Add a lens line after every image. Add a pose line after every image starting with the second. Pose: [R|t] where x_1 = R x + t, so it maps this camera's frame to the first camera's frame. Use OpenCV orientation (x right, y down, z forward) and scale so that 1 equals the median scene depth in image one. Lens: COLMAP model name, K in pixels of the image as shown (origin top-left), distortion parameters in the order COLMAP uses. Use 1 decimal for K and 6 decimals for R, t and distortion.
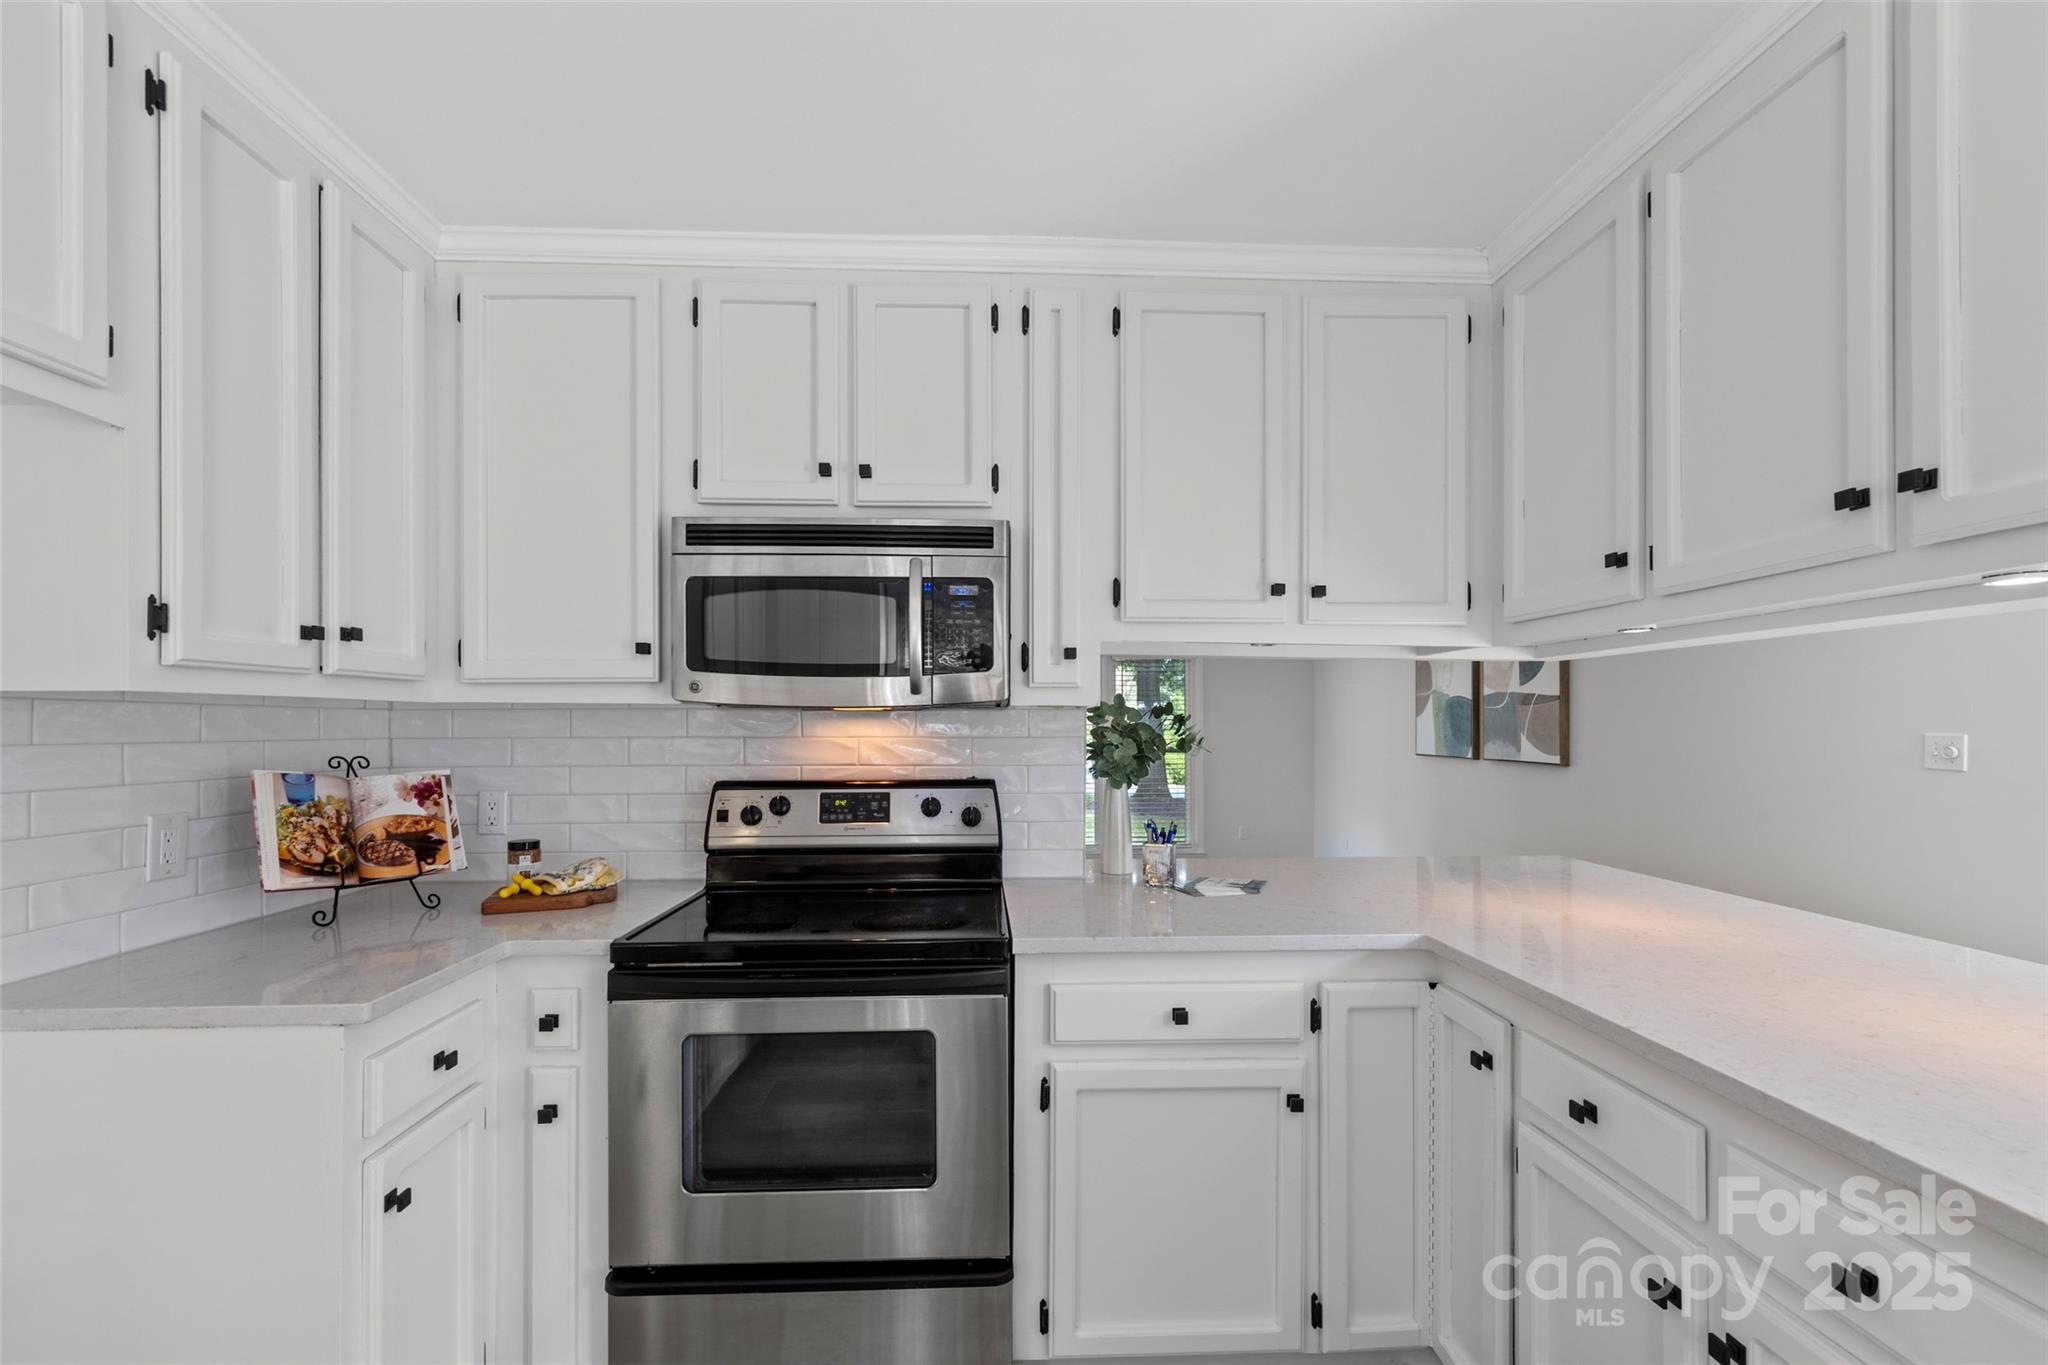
lens RADIAL K [[857.0, 0, 1016.3], [0, 857.0, 719.3], [0, 0, 1]] dist [0.000170, 0.000025]
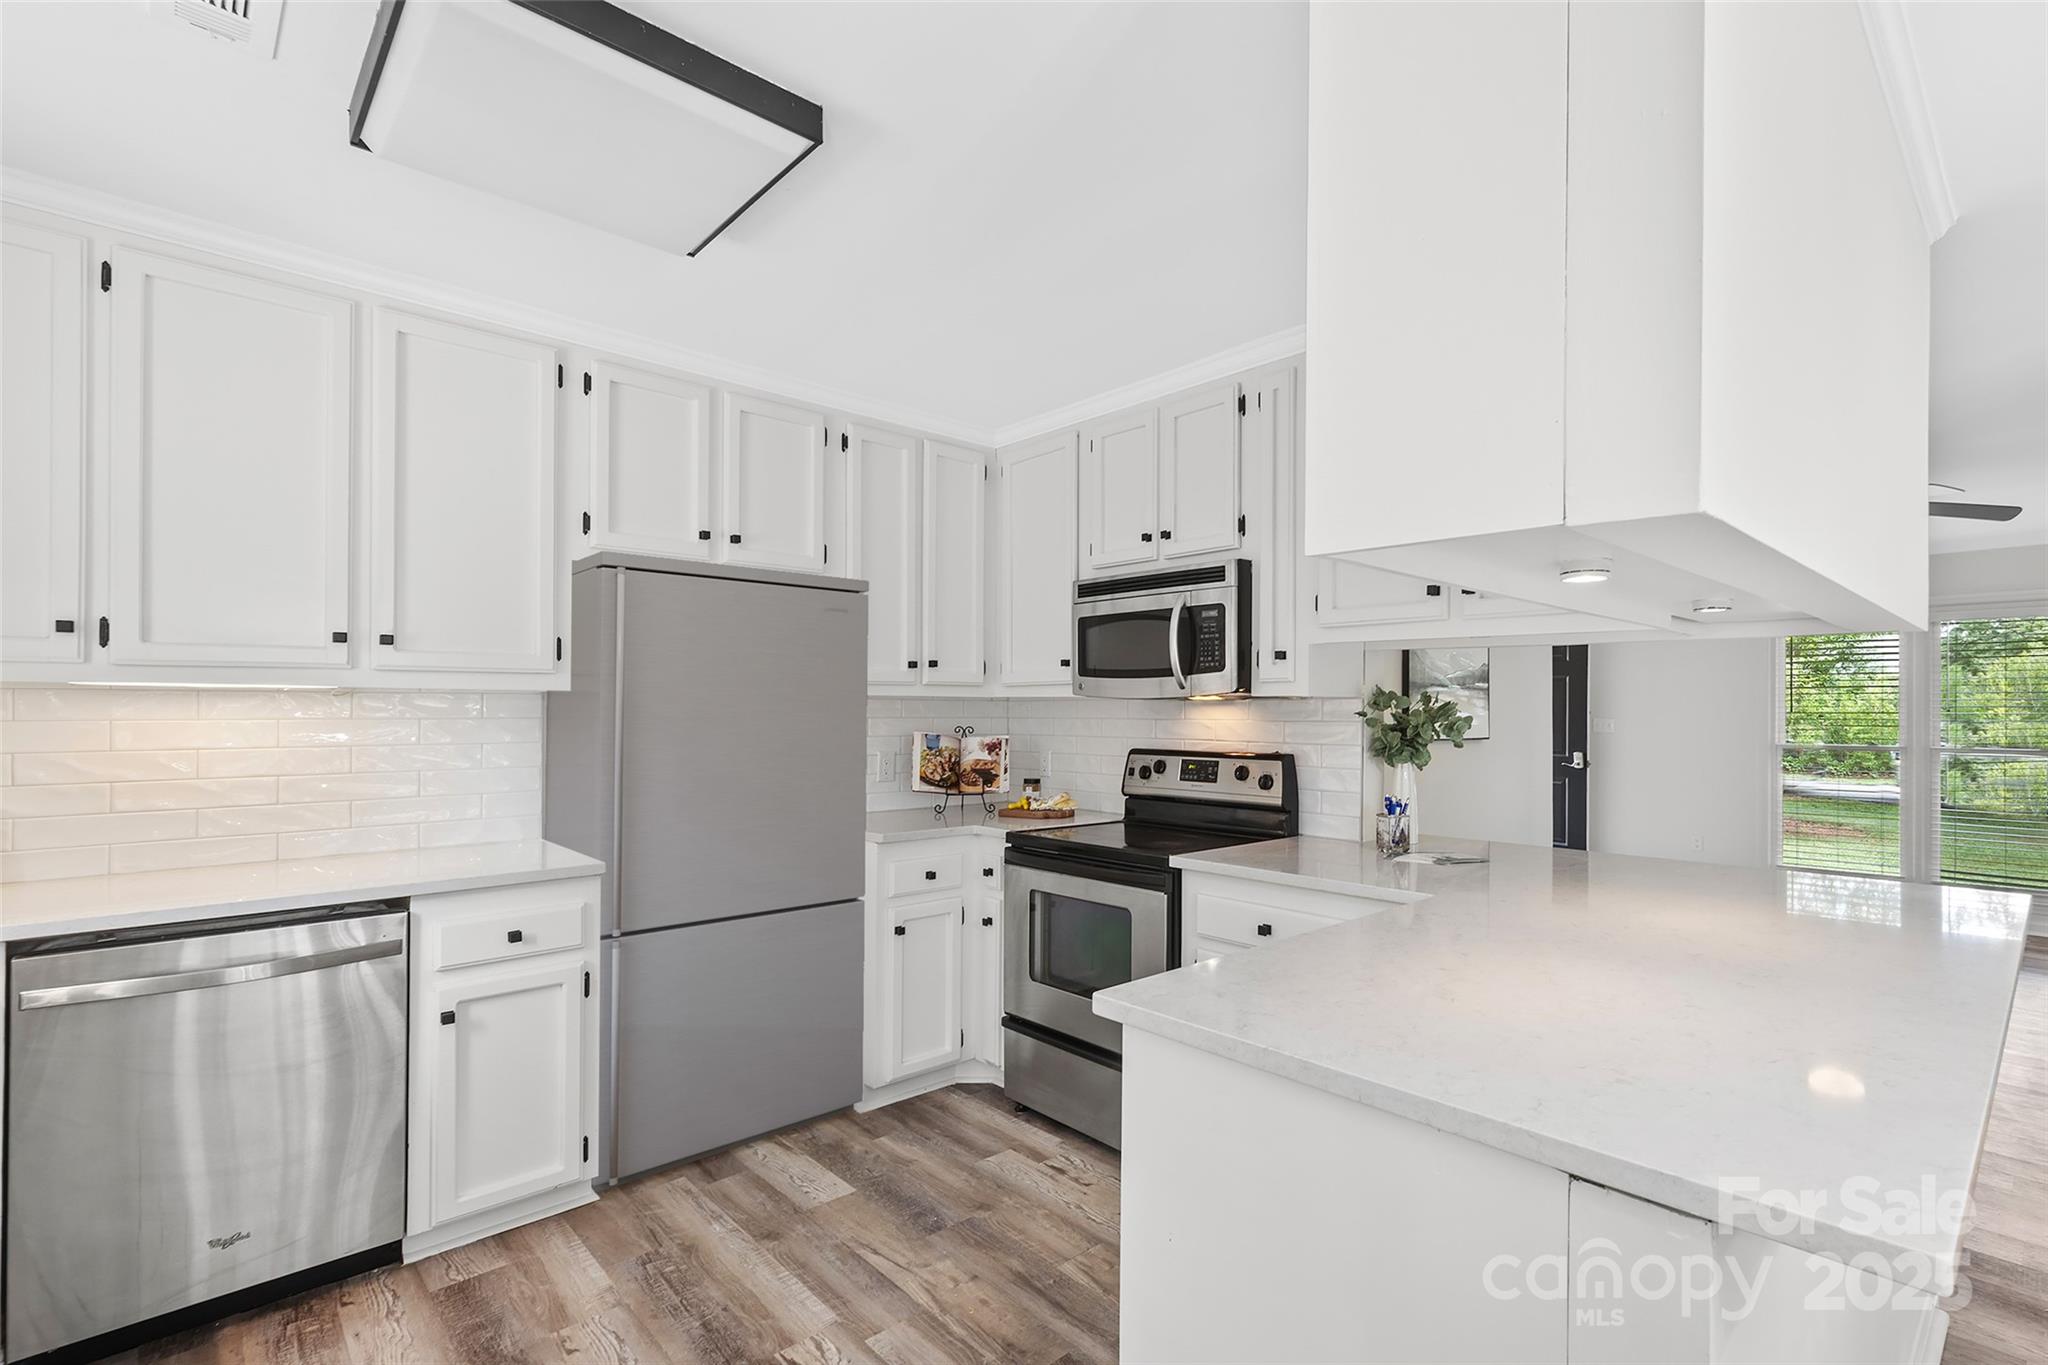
lens RADIAL K [[951.7, 0, 1136.8], [0, 951.7, 709.7], [0, 0, 1]] dist [0.002787, 0.000112]
pose [[0.680952, 0.002731, -0.732323, 0.962271], [0.000131, 0.999993, 0.003851, -0.001095], [0.732328, -0.002719, 0.680947, -0.128442]]
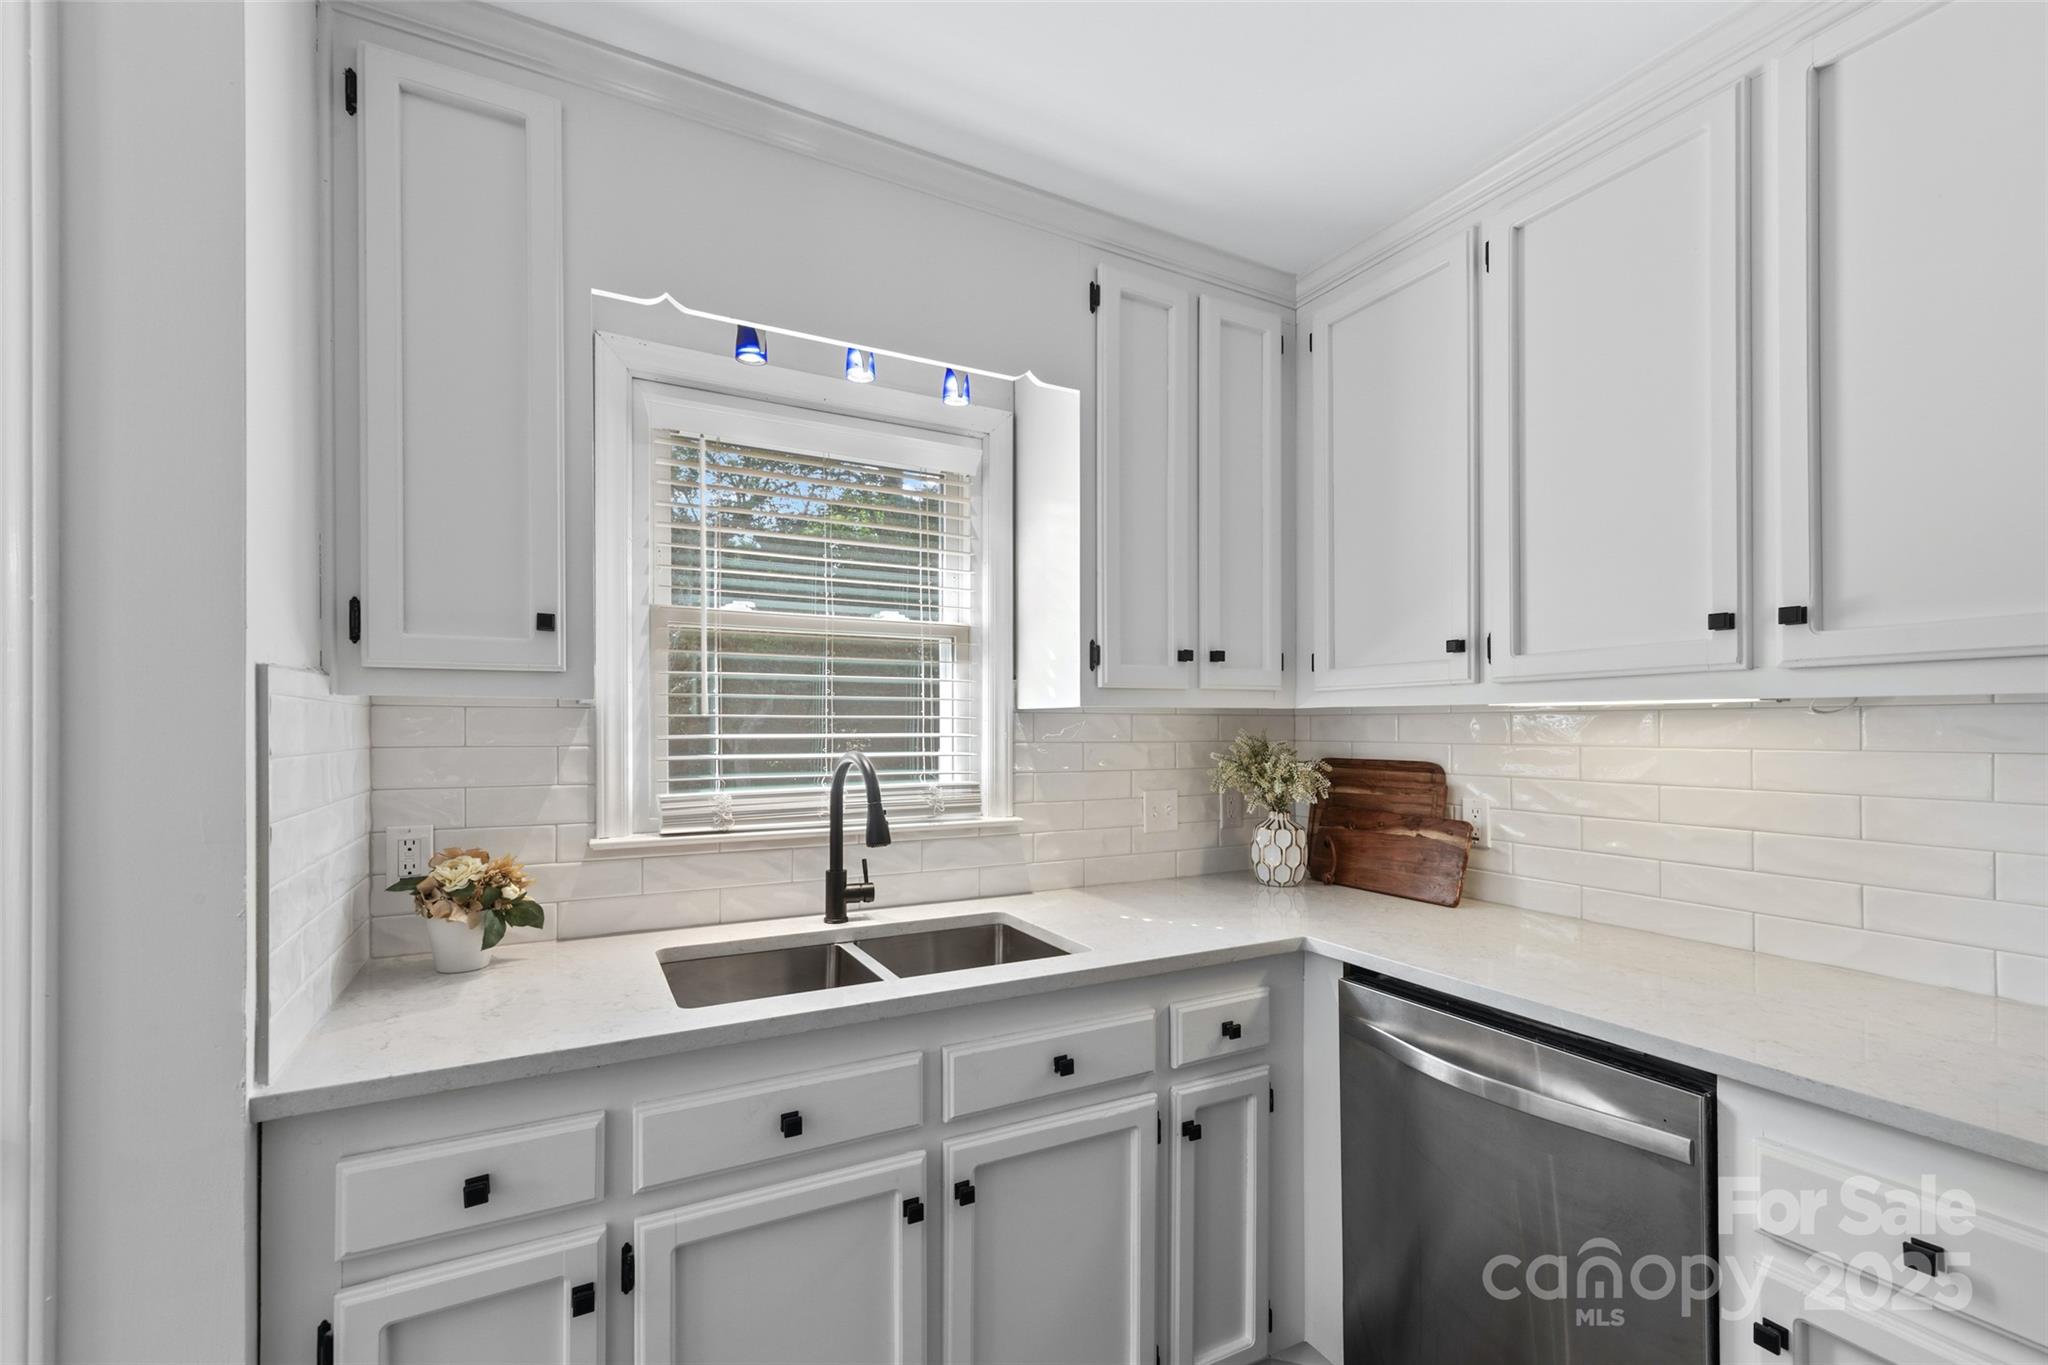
lens RADIAL K [[857.0, 0, 1016.3], [0, 857.0, 719.3], [0, 0, 1]] dist [0.000170, 0.000025]
pose [[-0.906173, -0.002850, -0.422898, 0.192095], [0.002204, 0.999932, -0.011460, -0.003462], [0.422902, -0.011317, -0.906105, 0.335816]]
